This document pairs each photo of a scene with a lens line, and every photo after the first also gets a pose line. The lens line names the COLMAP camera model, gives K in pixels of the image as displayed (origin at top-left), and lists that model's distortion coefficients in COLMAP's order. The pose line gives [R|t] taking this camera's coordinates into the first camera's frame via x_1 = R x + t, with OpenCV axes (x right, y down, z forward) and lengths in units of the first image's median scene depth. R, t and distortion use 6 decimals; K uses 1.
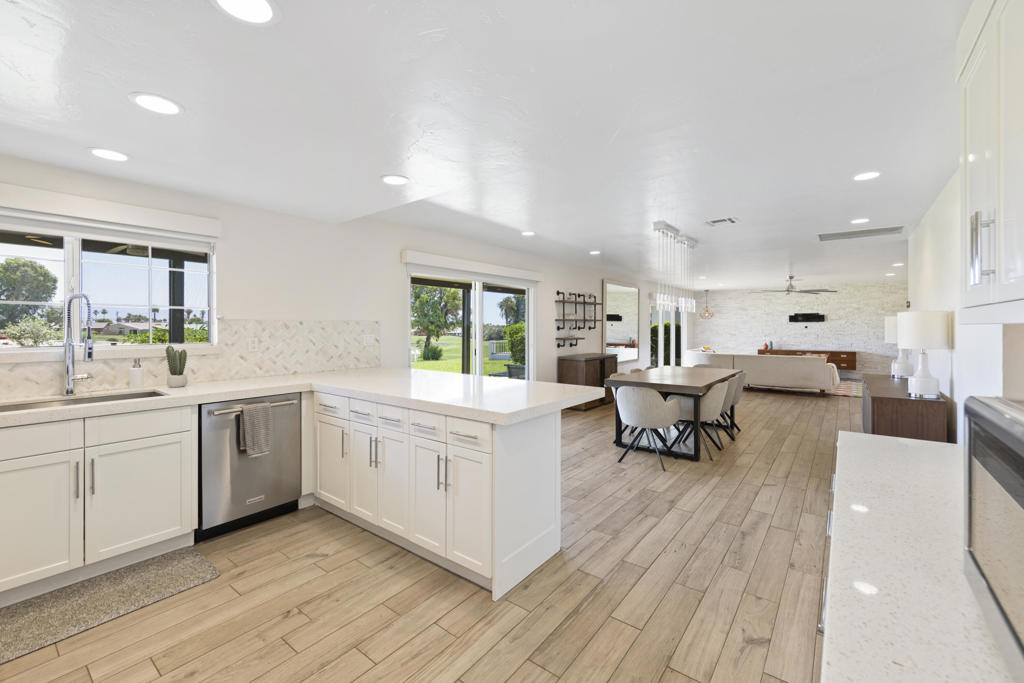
lens RADIAL K [[438.9, 0, 510.9], [0, 438.9, 328.6], [0, 0, 1]] dist [0.016732, 0.000177]
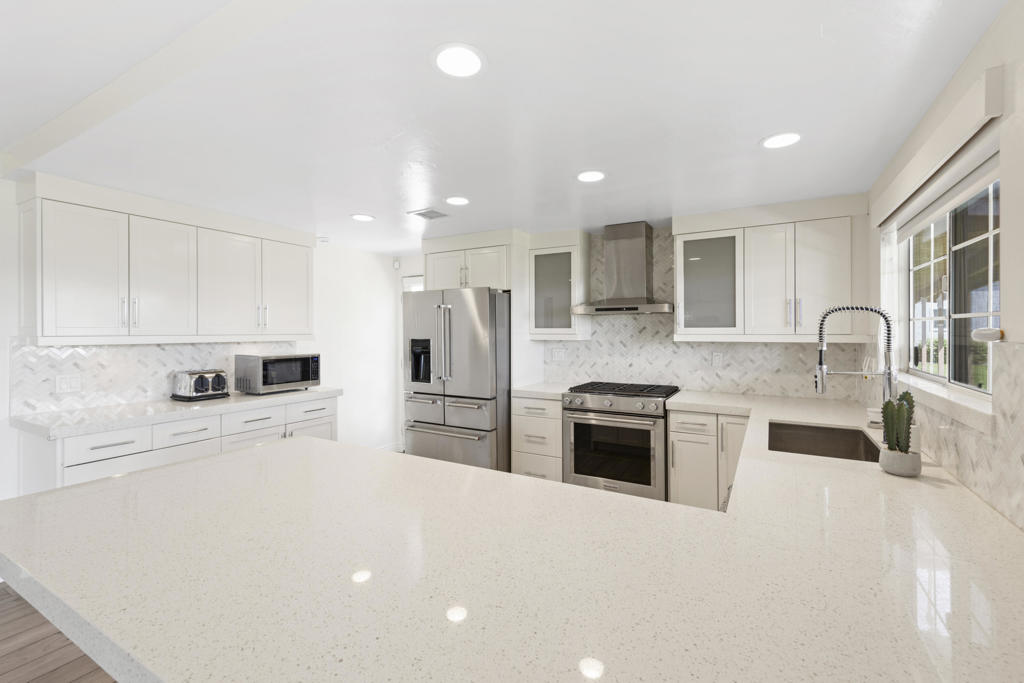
lens RADIAL K [[438.9, 0, 521.4], [0, 438.9, 333.0], [0, 0, 1]] dist [0.016732, 0.000177]
pose [[-0.989898, 0.002474, -0.141758, -0.103662], [0.001526, 0.999976, 0.006794, -0.013207], [0.141772, 0.006509, -0.989878, 0.593055]]
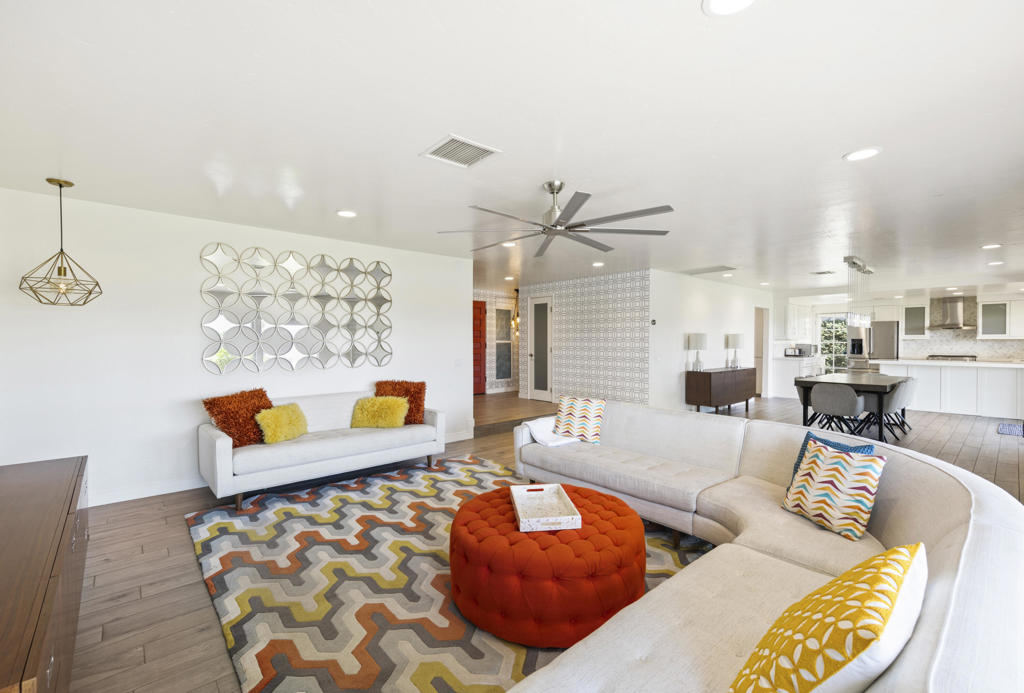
lens RADIAL K [[438.4, 0, 515.2], [0, 438.4, 347.1], [0, 0, 1]] dist [0.001019, 0.000291]
pose [[-0.980809, -0.000539, 0.194971, 0.790166], [0.003006, 0.999835, 0.017888, -0.004990], [-0.194948, 0.018131, -0.980646, 1.742130]]
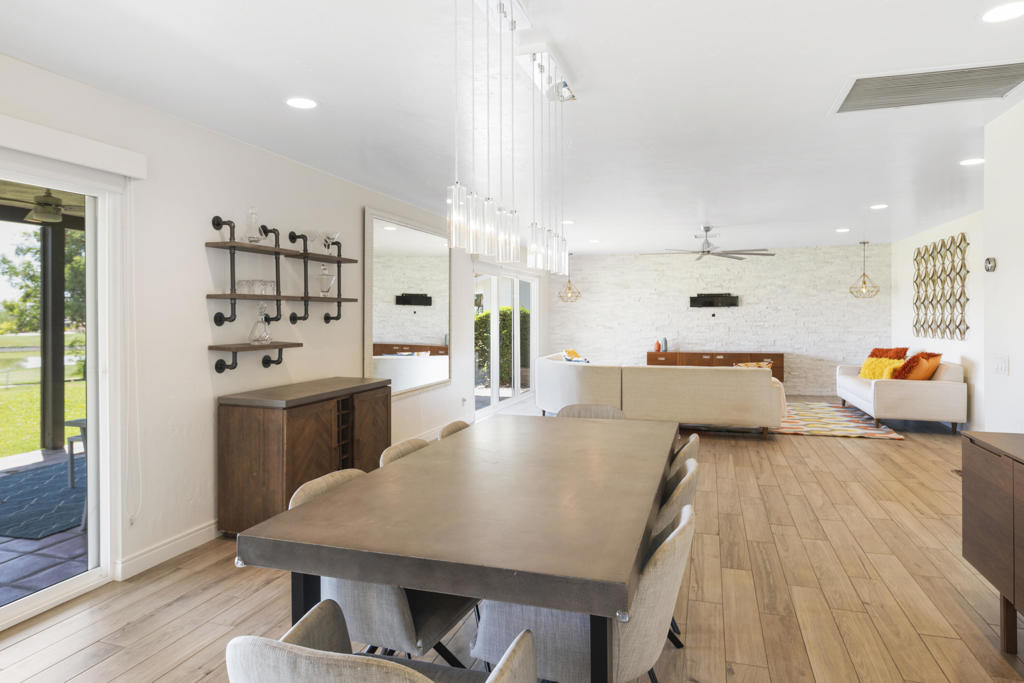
lens RADIAL K [[616.2, 0, 496.6], [0, 616.2, 317.4], [0, 0, 1]] dist [-0.005391, 0.001127]
pose [[0.950290, -0.003874, 0.311342, 0.167148], [0.004714, 0.999987, -0.001947, -0.000028], [-0.311330, 0.003318, 0.950296, 0.435935]]
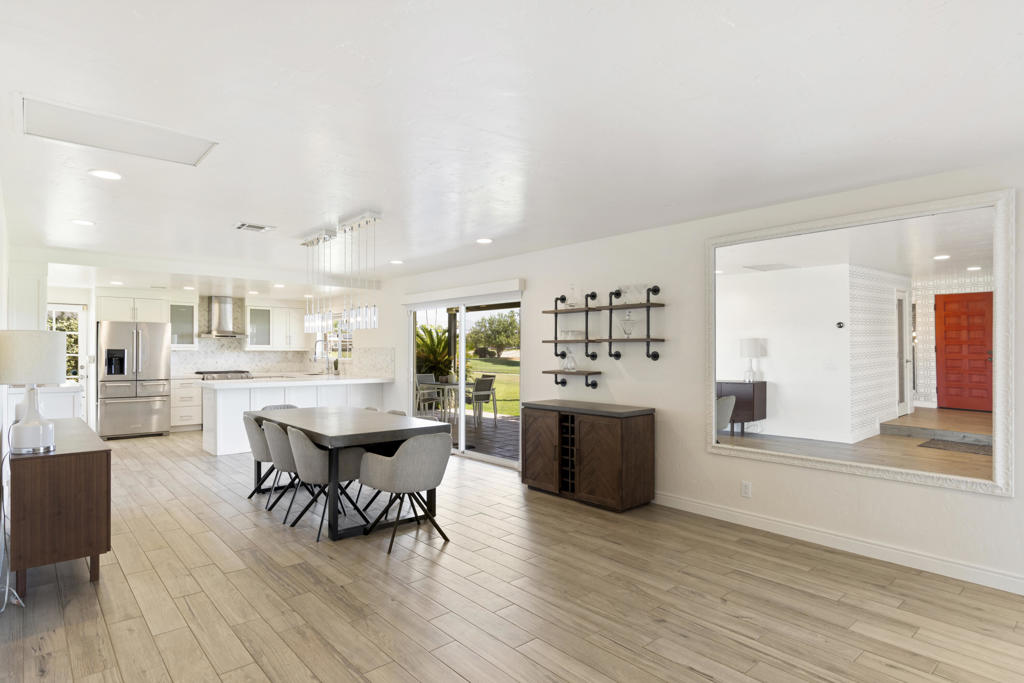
lens RADIAL K [[552.4, 0, 507.3], [0, 552.4, 356.7], [0, 0, 1]] dist [-0.007553, -0.001358]
pose [[-0.201338, 0.009240, -0.979478, 0.892394], [-0.008515, 0.999901, 0.011183, -0.006400], [0.979485, 0.010592, -0.201240, 1.073864]]
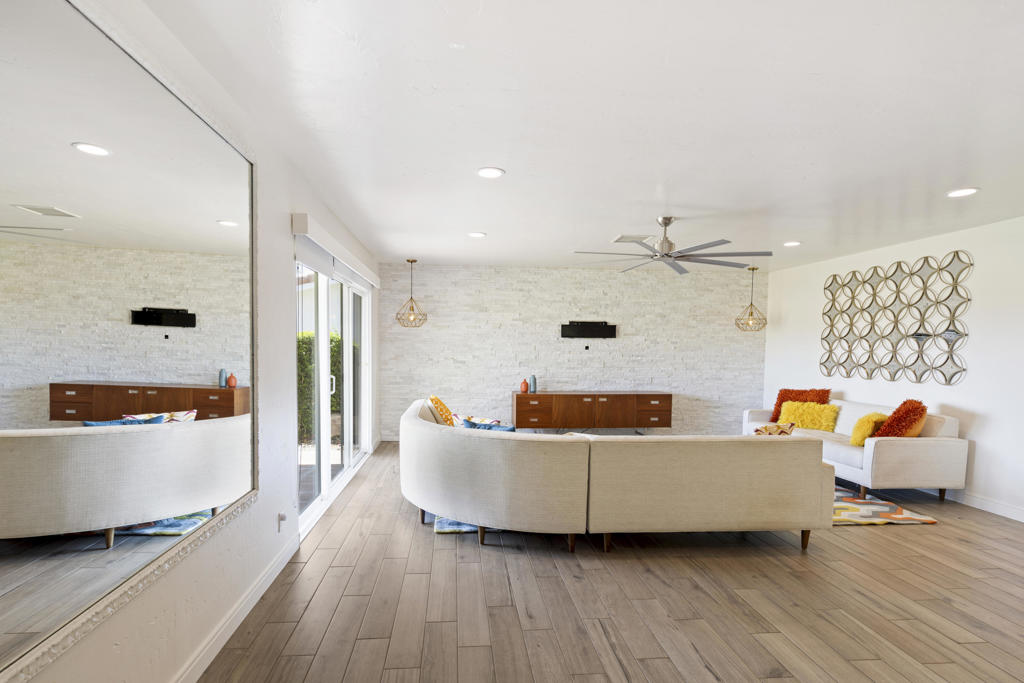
lens RADIAL K [[542.7, 0, 507.7], [0, 542.7, 378.2], [0, 0, 1]] dist [0.005429, -0.003190]
pose [[0.740155, -0.031227, 0.671711, 0.277142], [-0.009670, 0.998324, 0.057066, -0.005402], [-0.672367, -0.048733, 0.738612, 0.978964]]
